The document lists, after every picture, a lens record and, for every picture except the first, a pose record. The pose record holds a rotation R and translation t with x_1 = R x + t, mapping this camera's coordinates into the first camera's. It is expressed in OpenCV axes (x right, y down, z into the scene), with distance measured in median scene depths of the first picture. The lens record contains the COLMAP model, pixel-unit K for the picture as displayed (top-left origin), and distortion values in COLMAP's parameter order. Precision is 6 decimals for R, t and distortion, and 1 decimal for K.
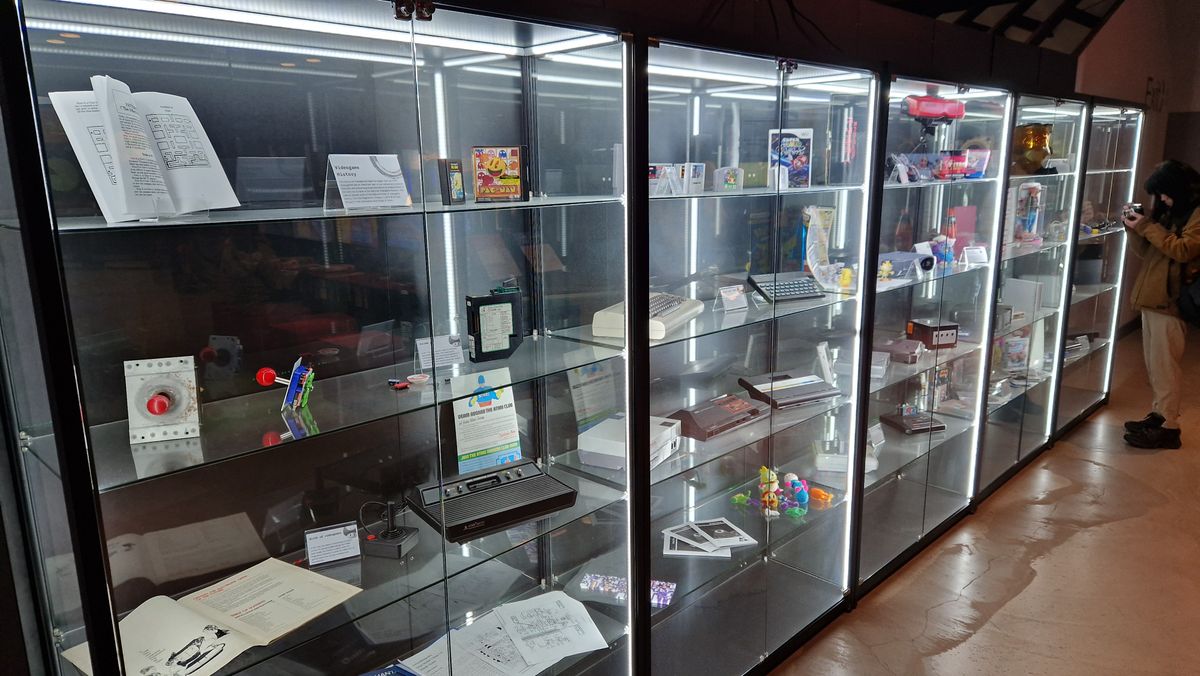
lens RADIAL K [[807.0, 0, 600.0], [0, 807.0, 338.0], [0, 0, 1]] dist [0.024860, -0.001520]
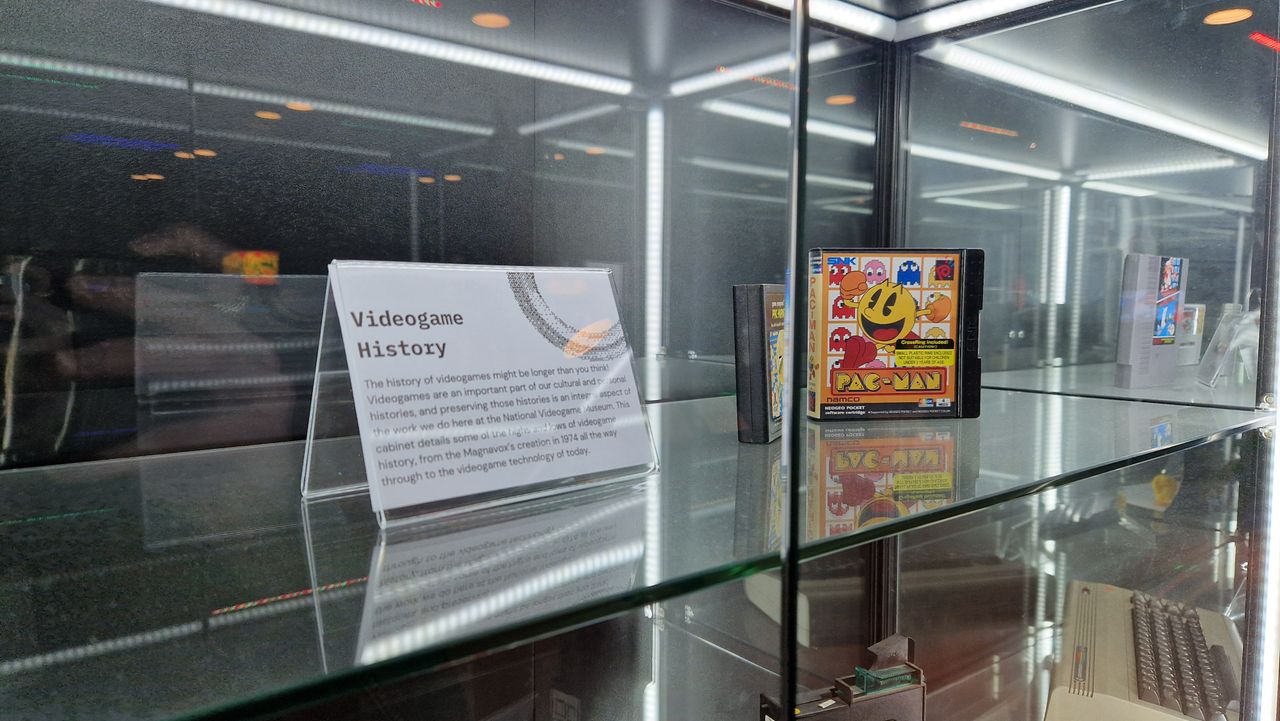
lens RADIAL K [[860.8, 0, 640.0], [0, 860.8, 360.5], [0, 0, 1]] dist [0.024860, -0.001520]
pose [[0.992903, 0.022809, -0.116717, -0.185521], [-0.038154, 0.990651, -0.130977, -0.143536], [0.112639, 0.134500, 0.984491, 0.651888]]
